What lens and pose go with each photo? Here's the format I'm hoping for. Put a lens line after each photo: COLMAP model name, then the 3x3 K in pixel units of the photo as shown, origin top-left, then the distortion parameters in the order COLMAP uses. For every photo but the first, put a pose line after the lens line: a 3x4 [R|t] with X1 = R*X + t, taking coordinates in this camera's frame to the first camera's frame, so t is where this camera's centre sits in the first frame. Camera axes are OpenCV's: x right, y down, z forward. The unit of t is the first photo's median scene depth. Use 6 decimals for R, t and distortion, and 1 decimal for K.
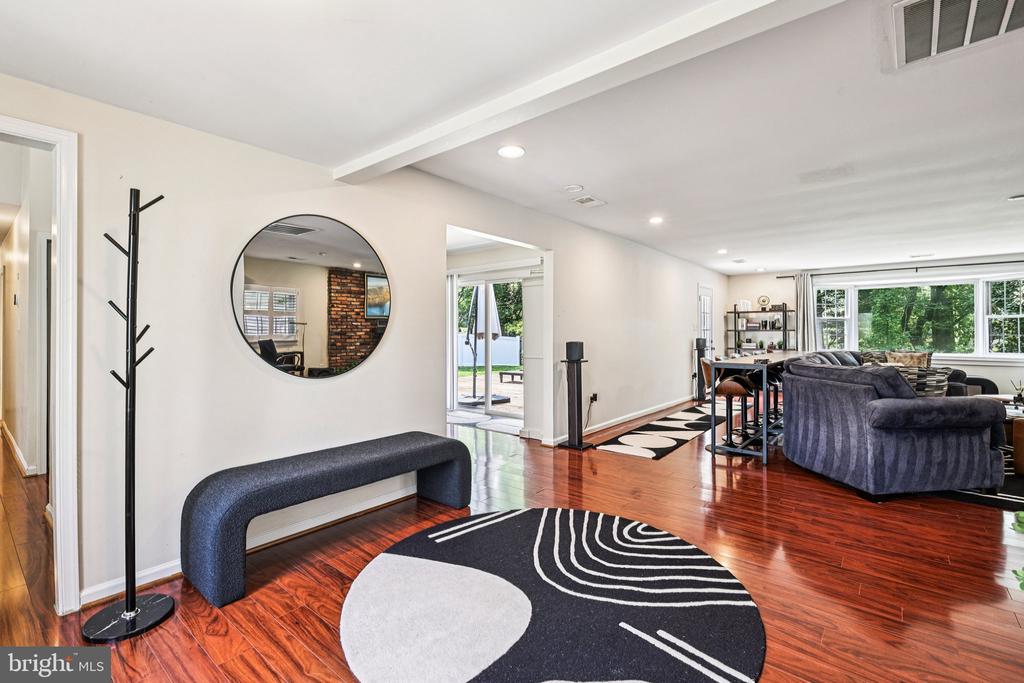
lens RADIAL K [[456.7, 0, 515.4], [0, 456.7, 331.2], [0, 0, 1]] dist [0.003498, -0.000391]
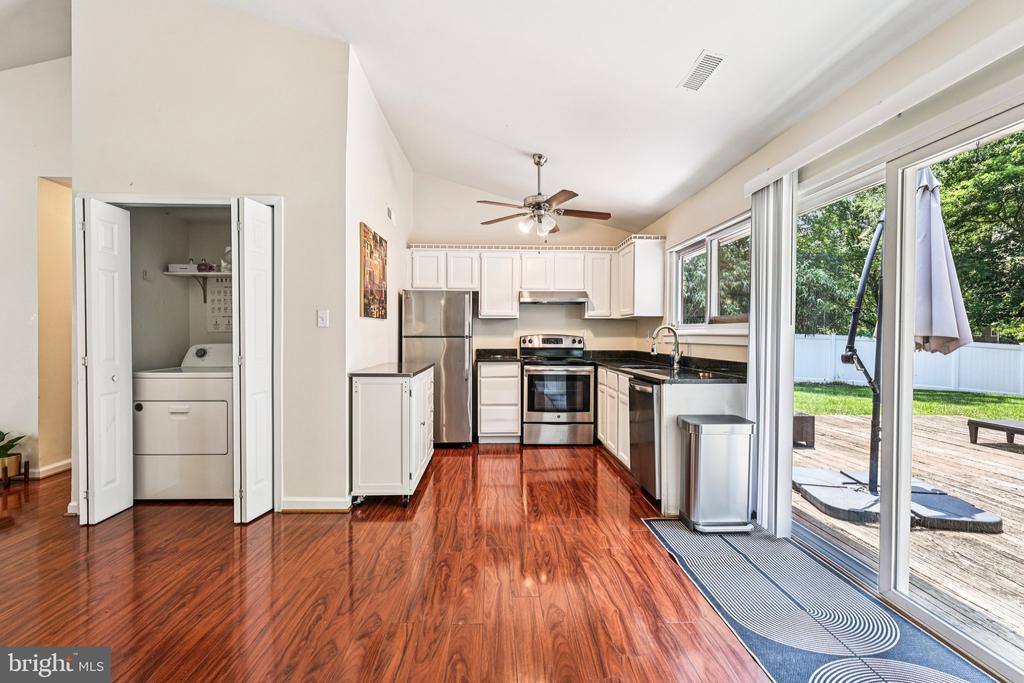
lens RADIAL K [[443.7, 0, 504.0], [0, 443.7, 338.6], [0, 0, 1]] dist [-0.006866, 0.000414]
pose [[0.652923, 0.013224, -0.757309, -0.008251], [-0.004566, 0.999898, 0.013523, 0.003577], [0.757411, -0.005372, 0.652916, 0.544013]]
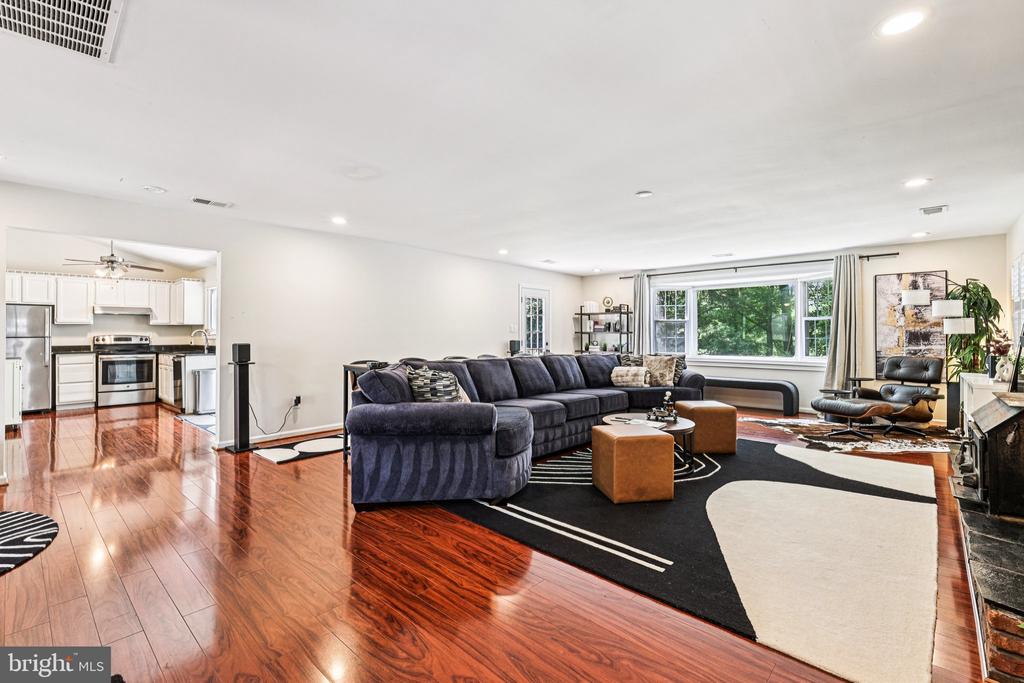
lens RADIAL K [[456.7, 0, 519.5], [0, 456.7, 331.0], [0, 0, 1]] dist [0.003498, -0.000391]
pose [[0.999125, 0.001759, -0.041787, 0.487409], [-0.001923, 0.999991, -0.003885, -0.000952], [0.041780, 0.003962, 0.999119, 0.022731]]
